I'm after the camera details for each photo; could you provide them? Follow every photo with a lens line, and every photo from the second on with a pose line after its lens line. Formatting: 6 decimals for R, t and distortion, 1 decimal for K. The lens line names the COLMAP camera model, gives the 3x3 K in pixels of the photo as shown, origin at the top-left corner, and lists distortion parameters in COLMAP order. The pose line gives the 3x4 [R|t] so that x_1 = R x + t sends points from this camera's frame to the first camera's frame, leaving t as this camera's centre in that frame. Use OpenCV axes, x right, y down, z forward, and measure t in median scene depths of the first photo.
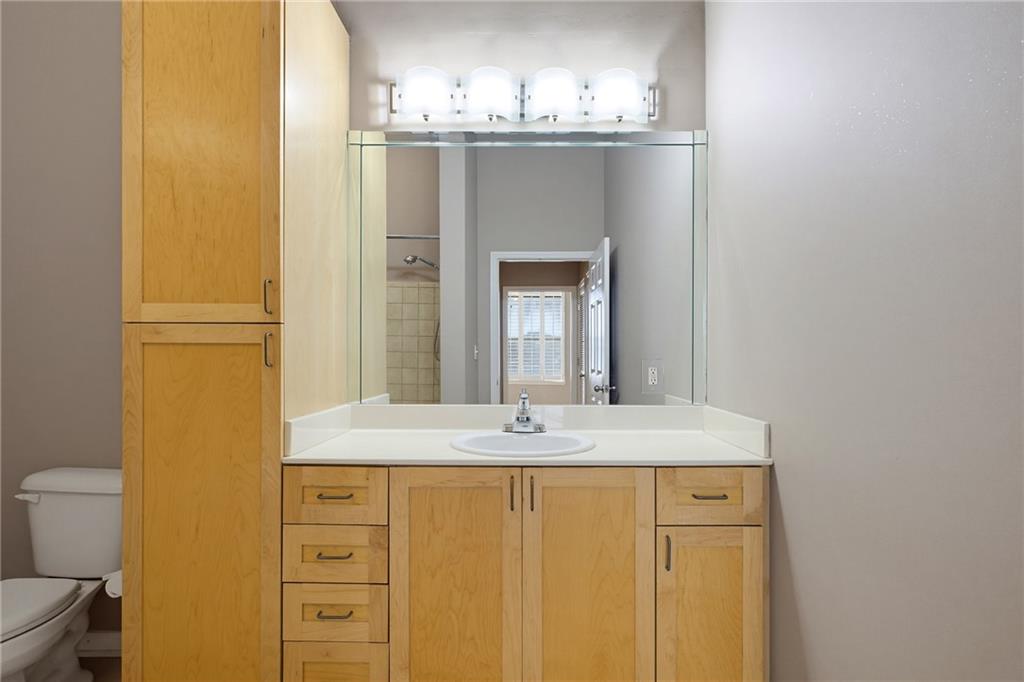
lens RADIAL K [[522.1, 0, 513.1], [0, 522.1, 359.7], [0, 0, 1]] dist [0.000936, 0.000918]
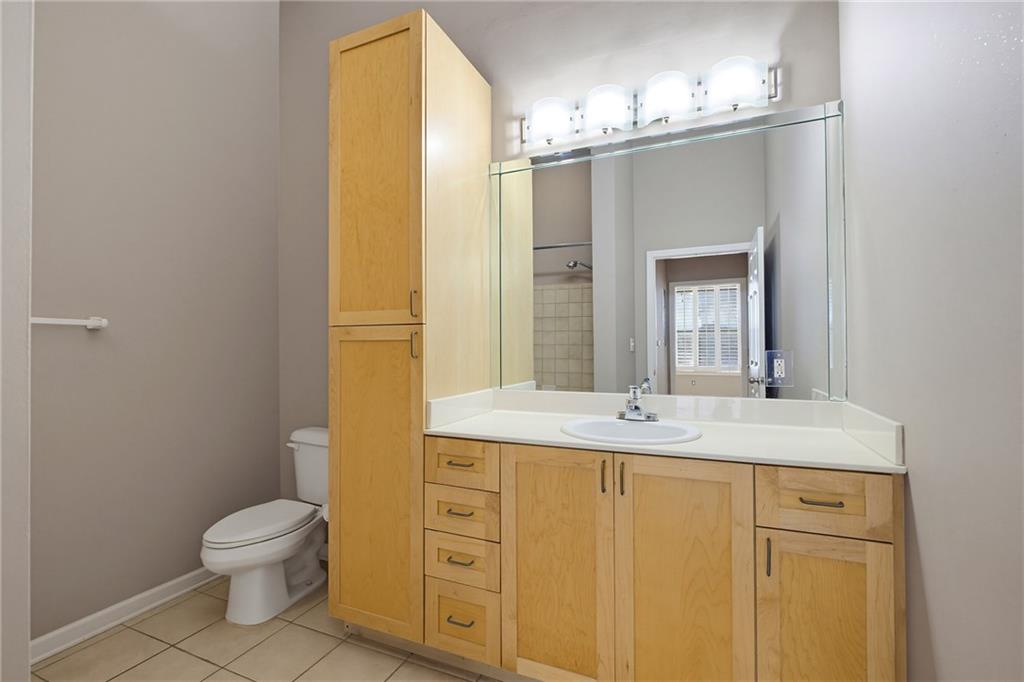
lens RADIAL K [[460.2, 0, 516.2], [0, 460.2, 344.4], [0, 0, 1]] dist [-0.003645, 0.000084]
pose [[0.919948, -0.009680, -0.391922, 0.165827], [0.003562, 0.999860, -0.016336, -0.000241], [0.392025, 0.013632, 0.919853, 0.046296]]
